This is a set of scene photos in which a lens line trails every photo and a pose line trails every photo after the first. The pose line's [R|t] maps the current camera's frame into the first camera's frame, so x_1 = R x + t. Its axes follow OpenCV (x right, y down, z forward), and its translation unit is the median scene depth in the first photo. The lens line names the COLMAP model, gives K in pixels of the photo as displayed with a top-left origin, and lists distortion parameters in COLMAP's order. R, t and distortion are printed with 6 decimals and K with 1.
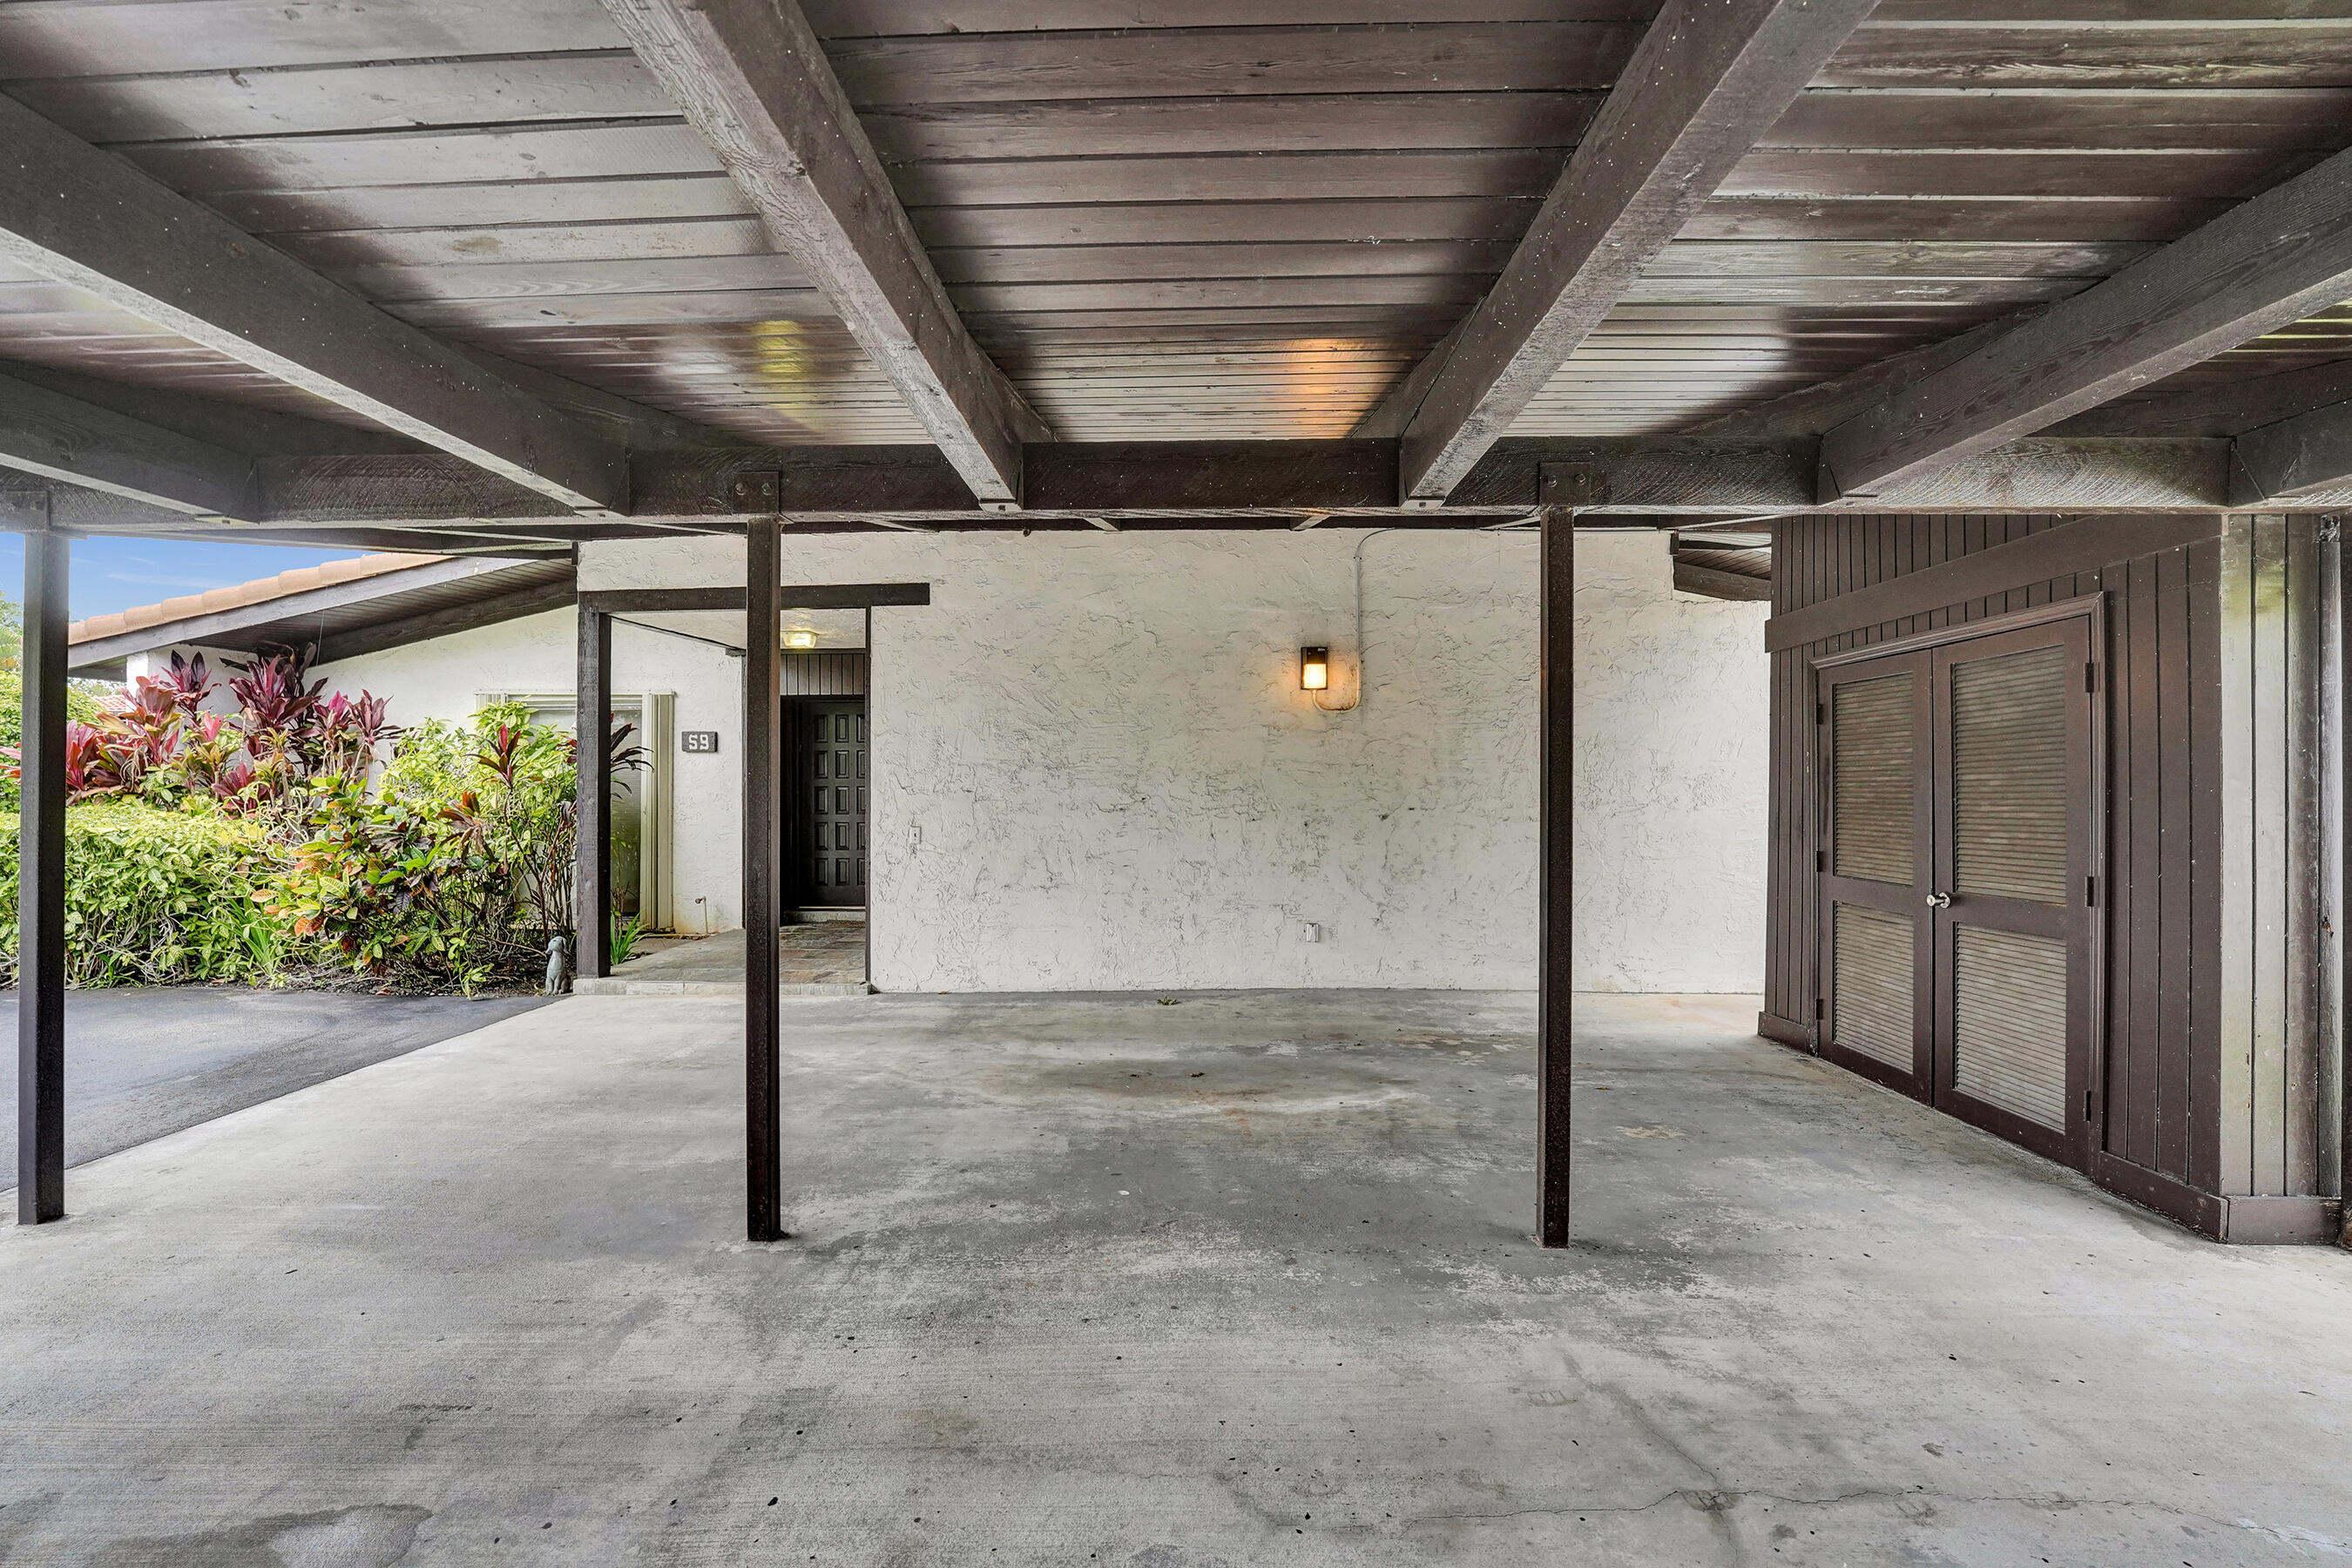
lens RADIAL K [[971.3, 0, 1172.9], [0, 971.3, 772.3], [0, 0, 1]] dist [-0.025226, 0.000538]
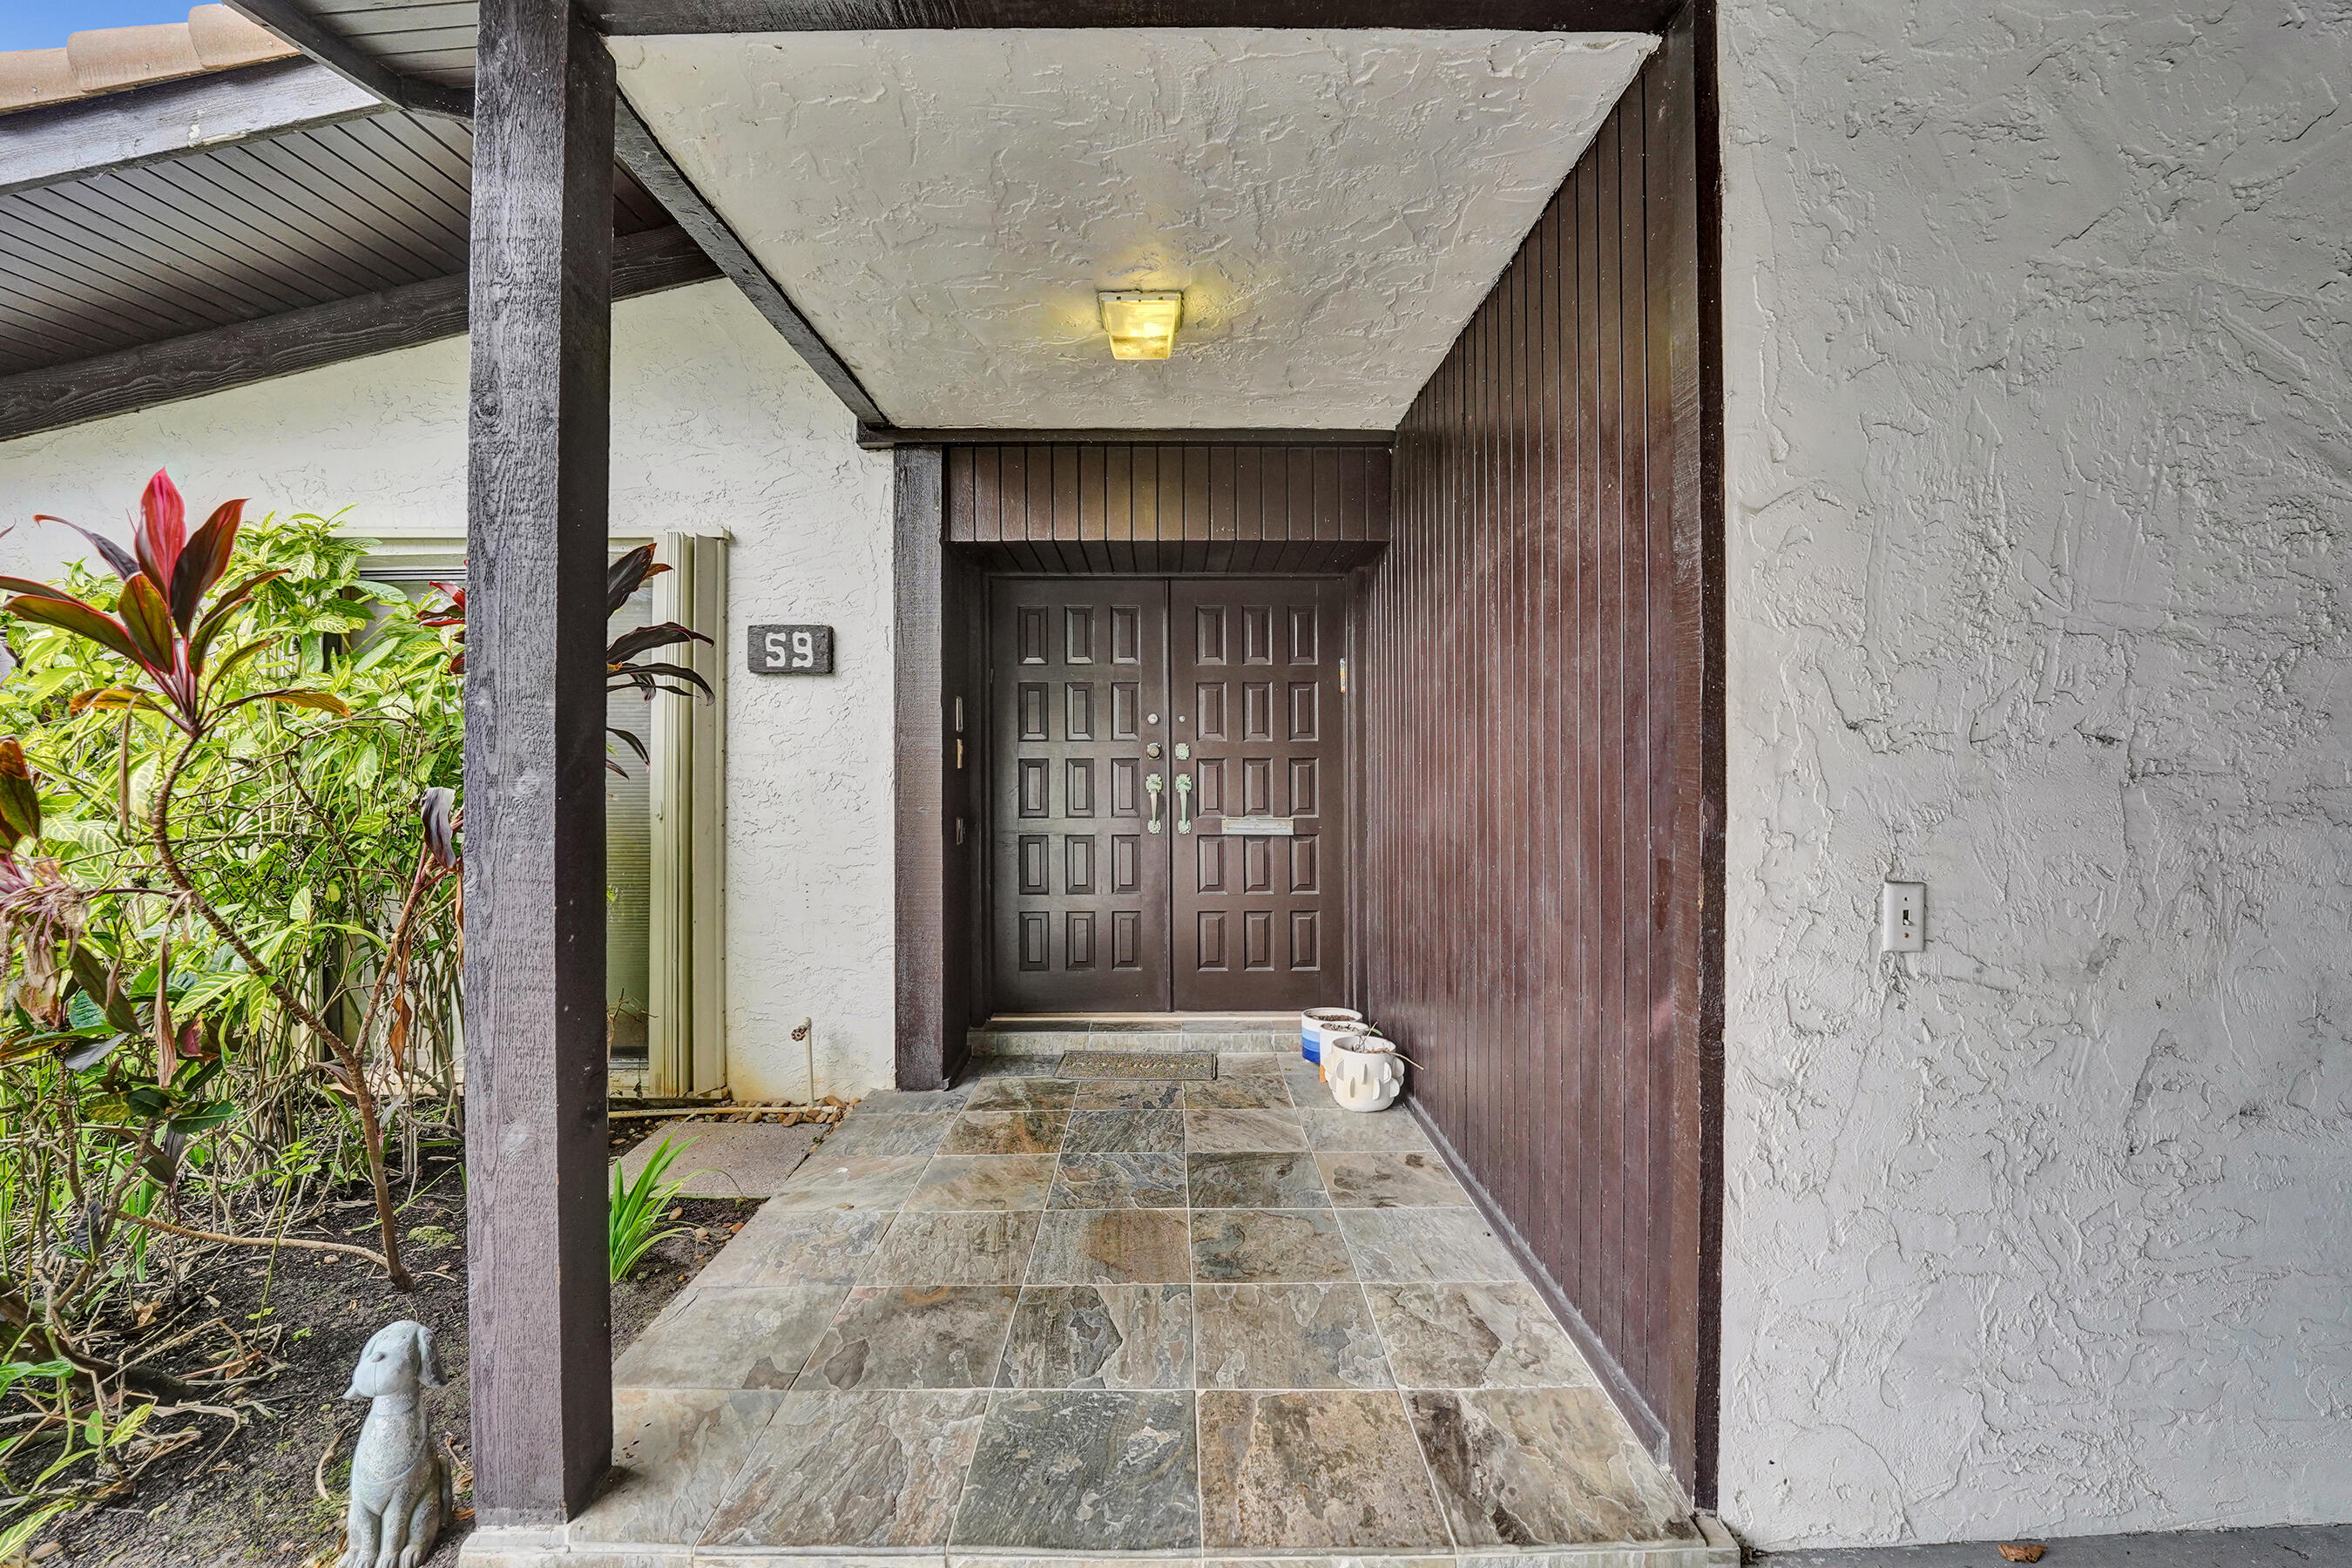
lens RADIAL K [[975.7, 0, 1171.9], [0, 975.7, 773.4], [0, 0, 1]] dist [-0.029303, 0.004506]
pose [[0.998995, -0.000558, 0.044811, -0.466467], [0.000235, 0.999974, 0.007215, 0.026815], [-0.044814, -0.007198, 0.998969, 0.772607]]
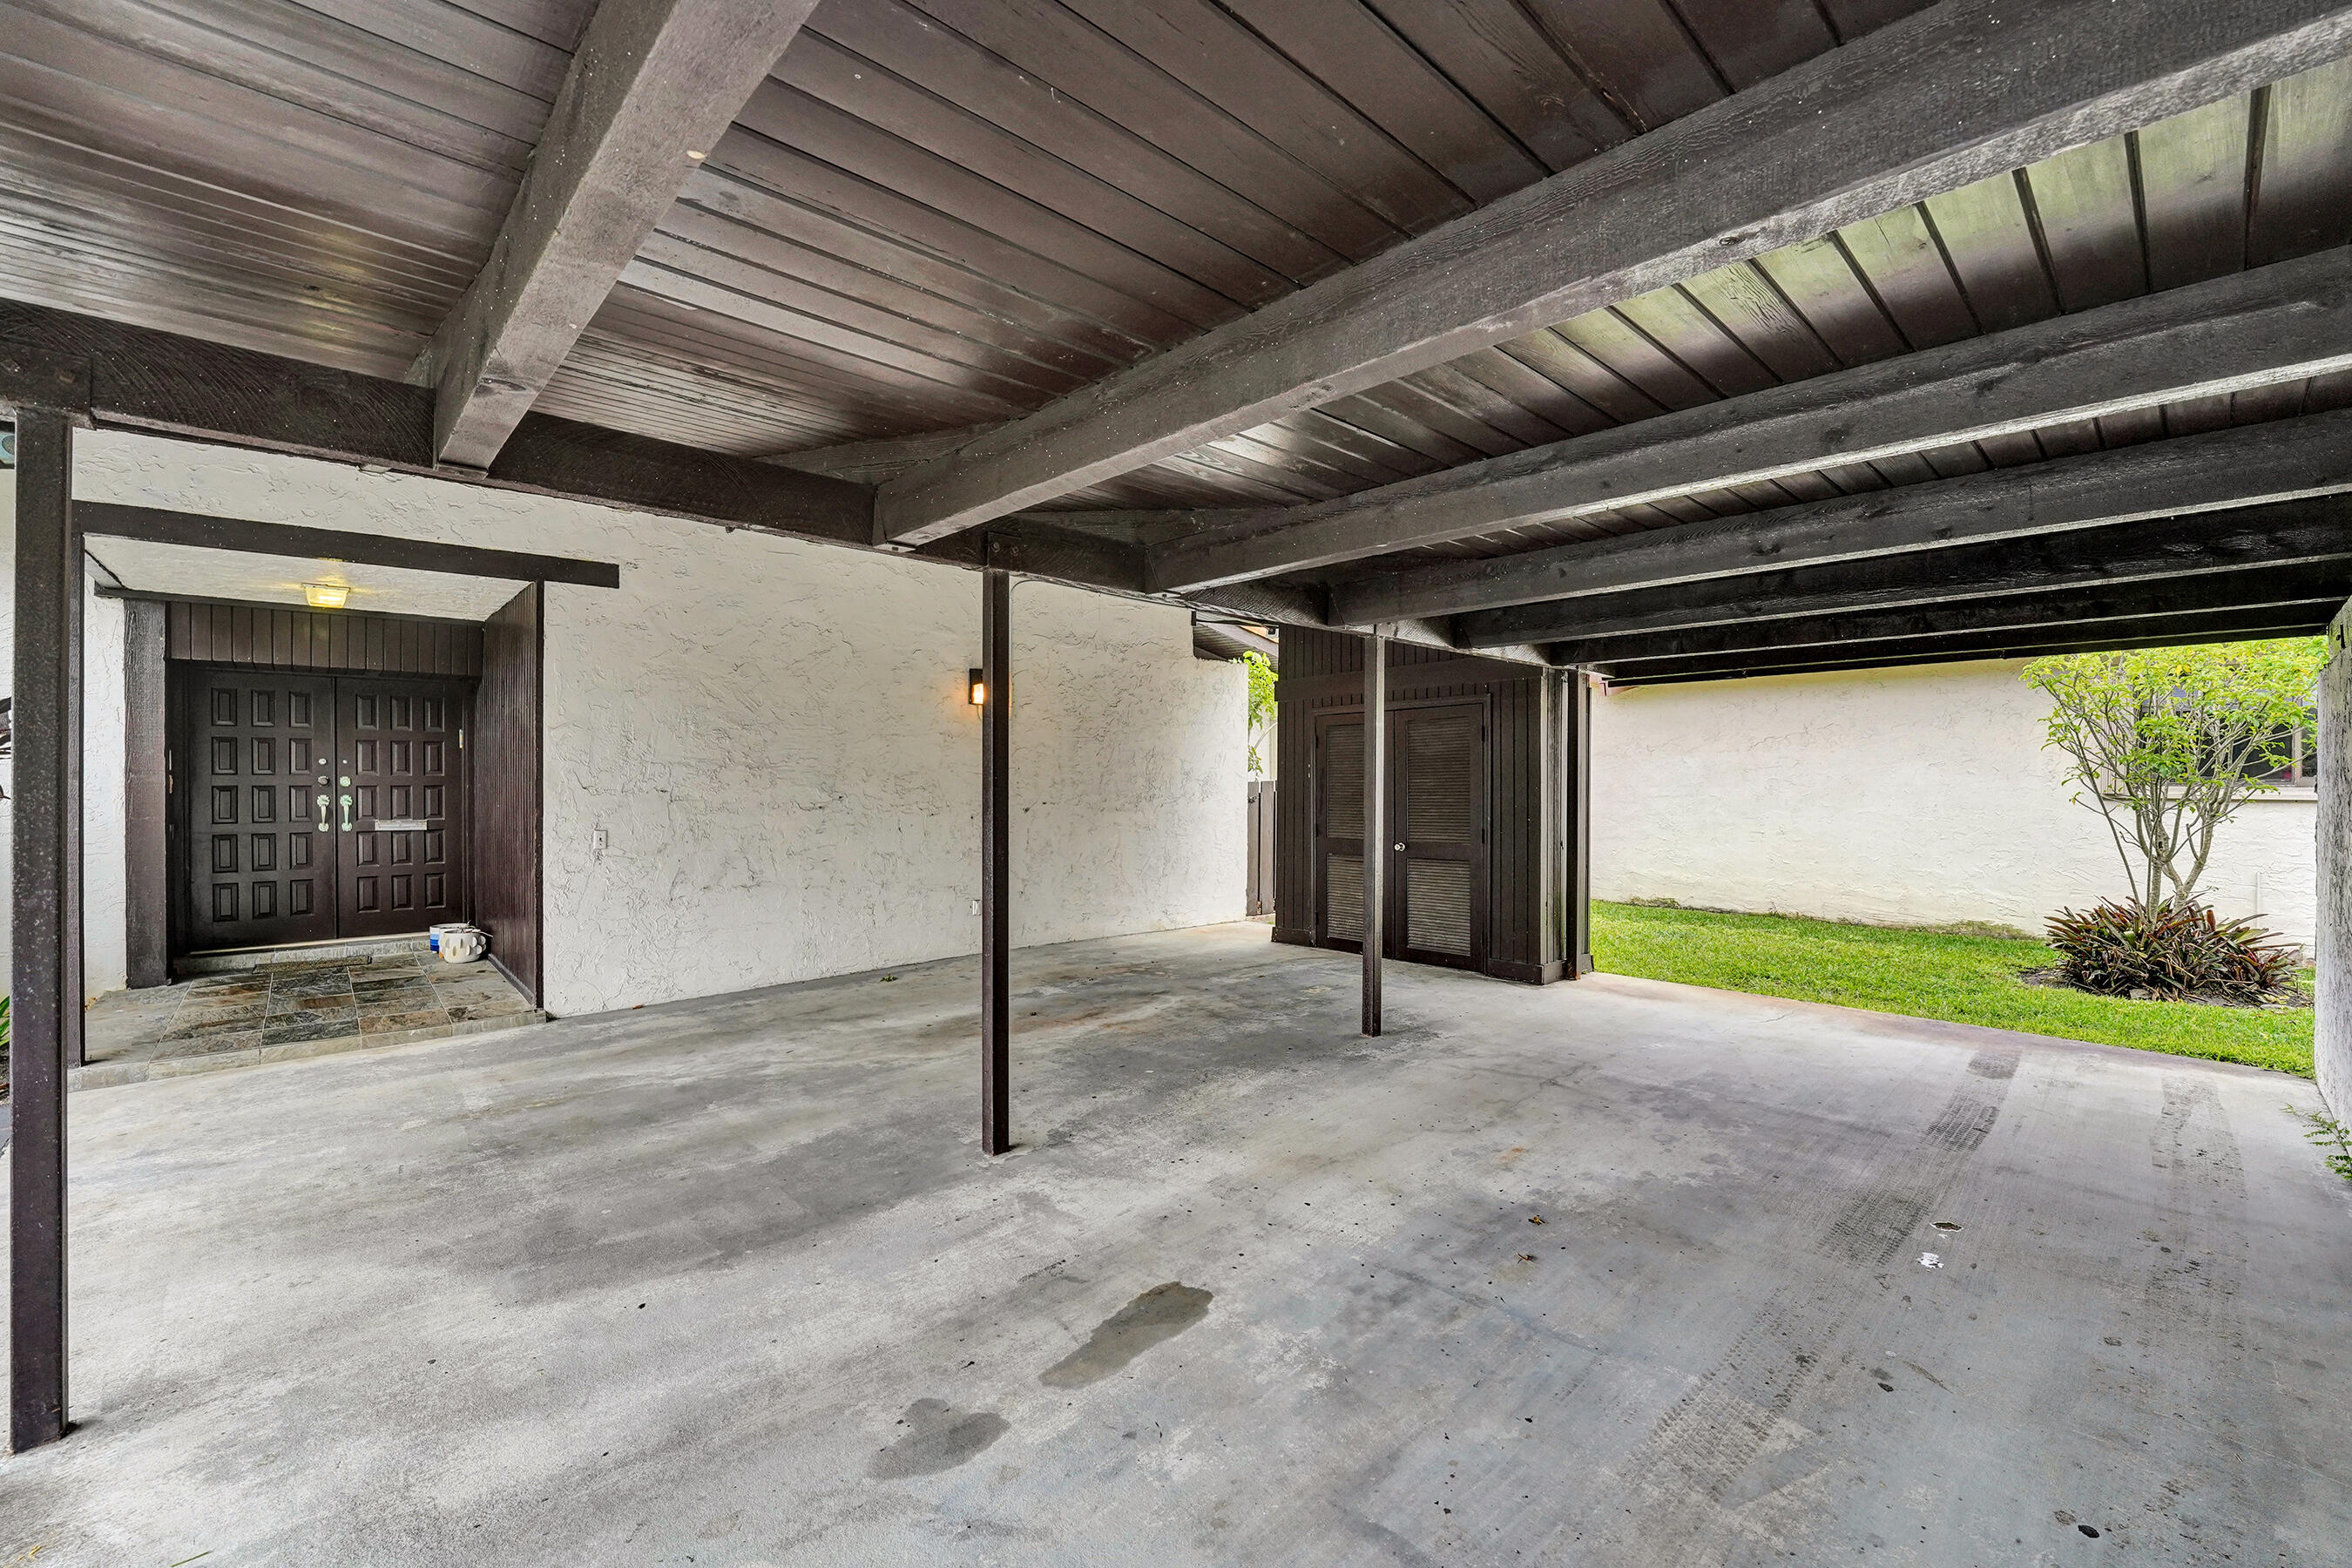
lens RADIAL K [[968.3, 0, 1168.0], [0, 968.3, 780.6], [0, 0, 1]] dist [-0.022901, -0.000077]
pose [[0.713516, 0.002106, 0.700635, -0.522266], [-0.010106, 0.999922, 0.007287, -0.002571], [-0.700566, -0.012280, 0.713482, -0.015813]]
